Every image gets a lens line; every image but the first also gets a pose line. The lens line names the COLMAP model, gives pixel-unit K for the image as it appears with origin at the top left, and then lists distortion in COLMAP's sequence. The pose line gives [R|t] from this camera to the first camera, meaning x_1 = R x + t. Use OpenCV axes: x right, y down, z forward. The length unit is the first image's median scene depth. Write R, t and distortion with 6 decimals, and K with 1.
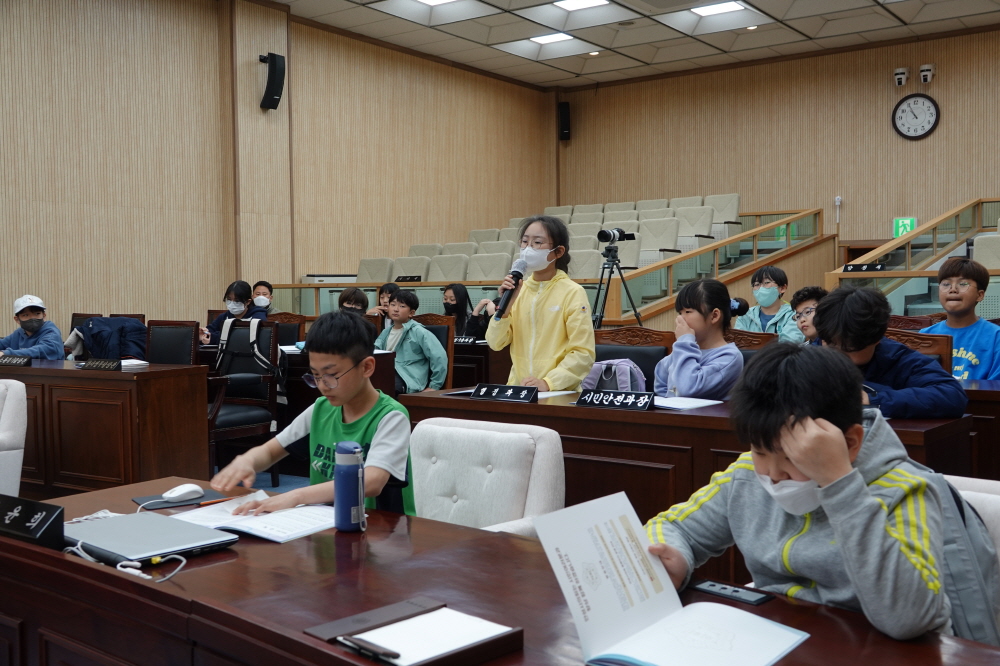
lens RADIAL K [[1008.9, 0, 497.4], [0, 1008.9, 327.3], [0, 0, 1]] dist [0.008815, 0.000000]
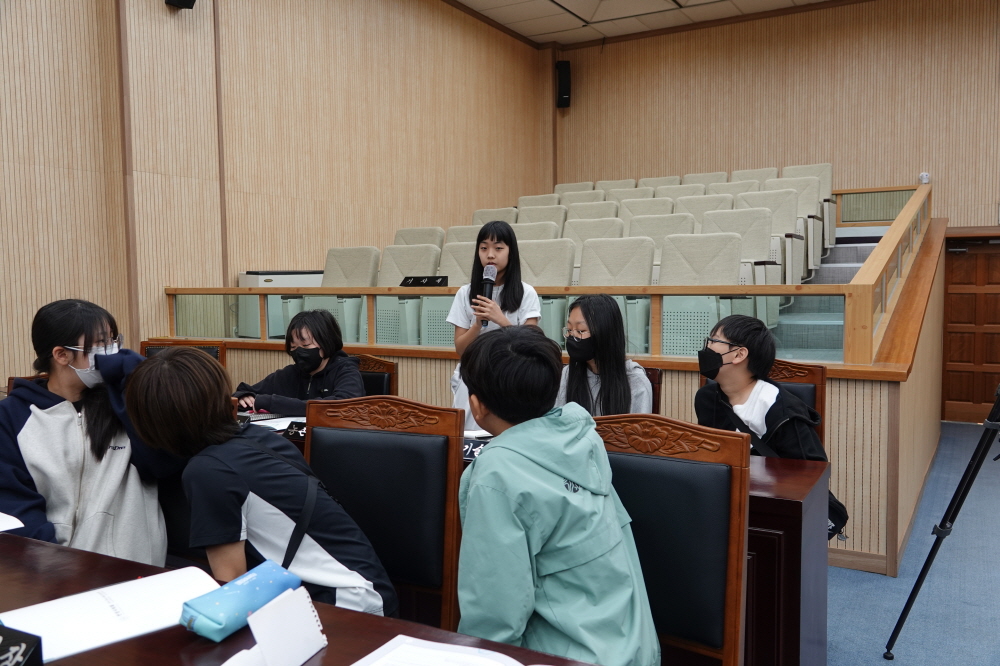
lens RADIAL K [[836.0, 0, 499.3], [0, 836.0, 337.0], [0, 0, 1]] dist [-0.004752, 0.026598]
pose [[0.995023, -0.007812, 0.099338, -0.080636], [0.004493, 0.999426, 0.033592, -0.027669], [-0.099543, -0.032979, 0.994487, 0.448233]]
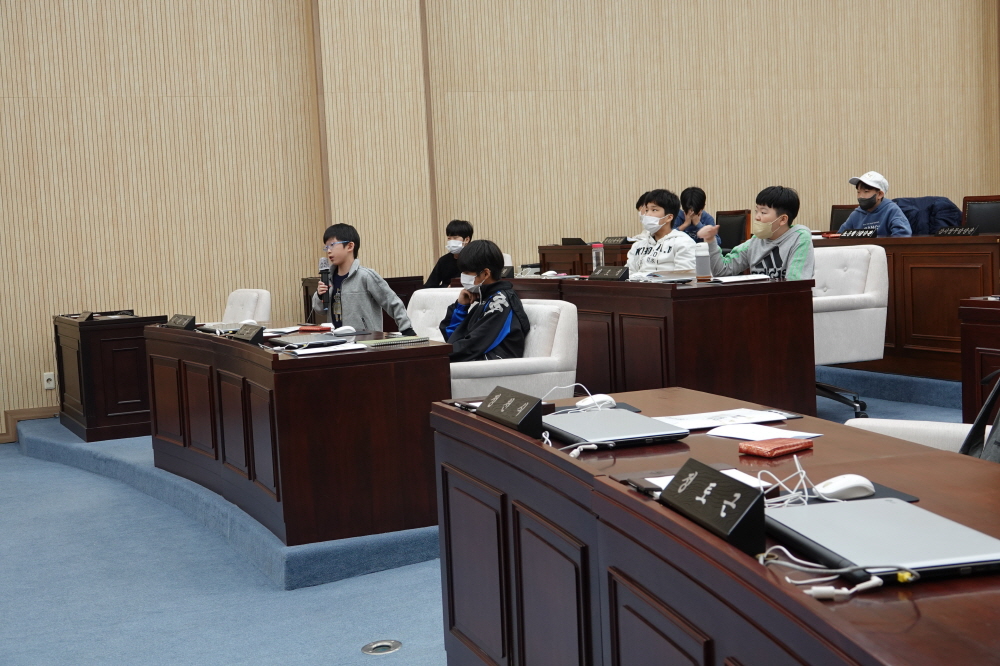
lens RADIAL K [[1281.9, 0, 509.6], [0, 1281.9, 327.2], [0, 0, 1]] dist [0.016148, 0.000000]
pose [[0.851706, 0.012640, -0.523867, -0.036470], [0.020300, 0.998163, 0.057088, 0.021326], [0.523626, -0.059257, 0.849885, -0.160376]]
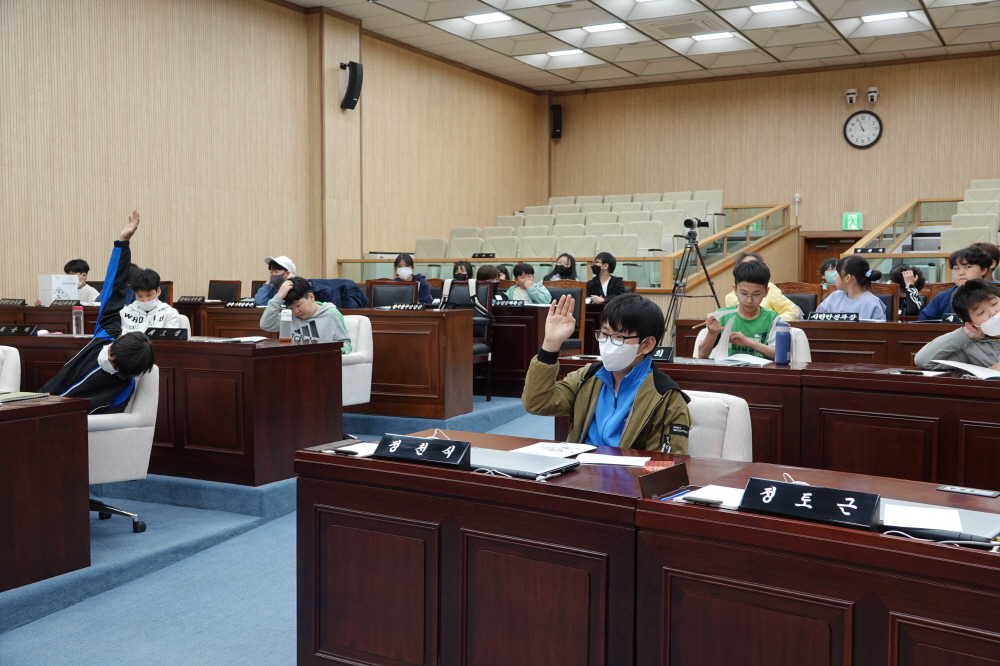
lens RADIAL K [[1008.9, 0, 498.5], [0, 1008.9, 331.6], [0, 0, 1]] dist [0.008815, 0.000000]
pose [[0.993709, 0.007370, 0.111750, -0.177647], [-0.009335, 0.999811, 0.017075, 0.019497], [-0.111603, -0.018011, 0.993590, -0.182204]]
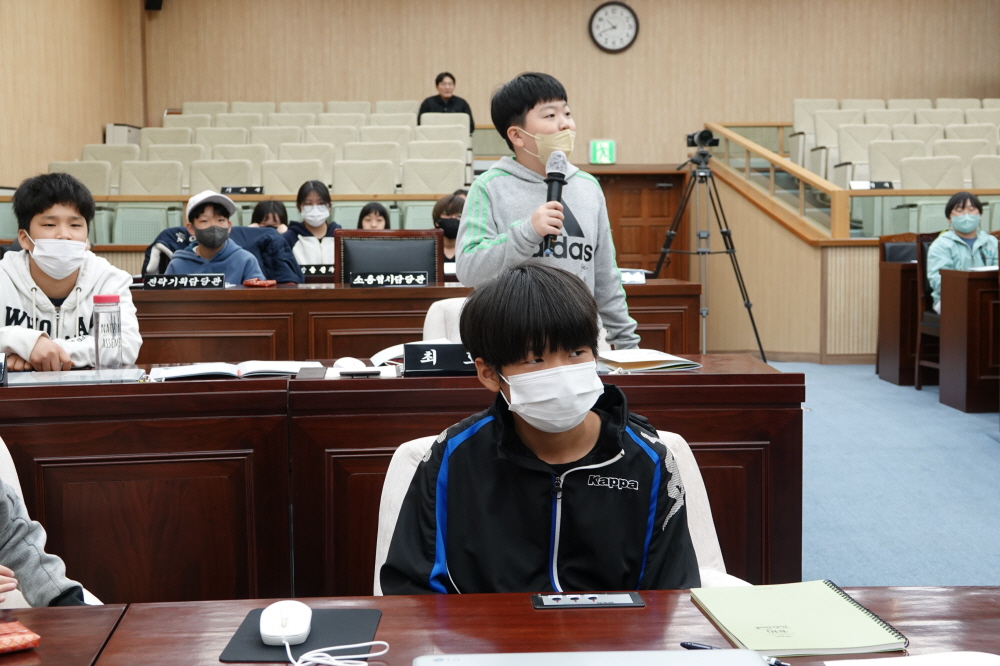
lens RADIAL K [[1328.4, 0, 498.6], [0, 1328.4, 337.2], [0, 0, 1]] dist [0.013209, 0.000000]
pose [[0.811878, -0.038606, 0.582549, -0.425140], [0.016637, 0.998936, 0.043015, 0.015585], [-0.583590, -0.025231, 0.811657, 0.113666]]
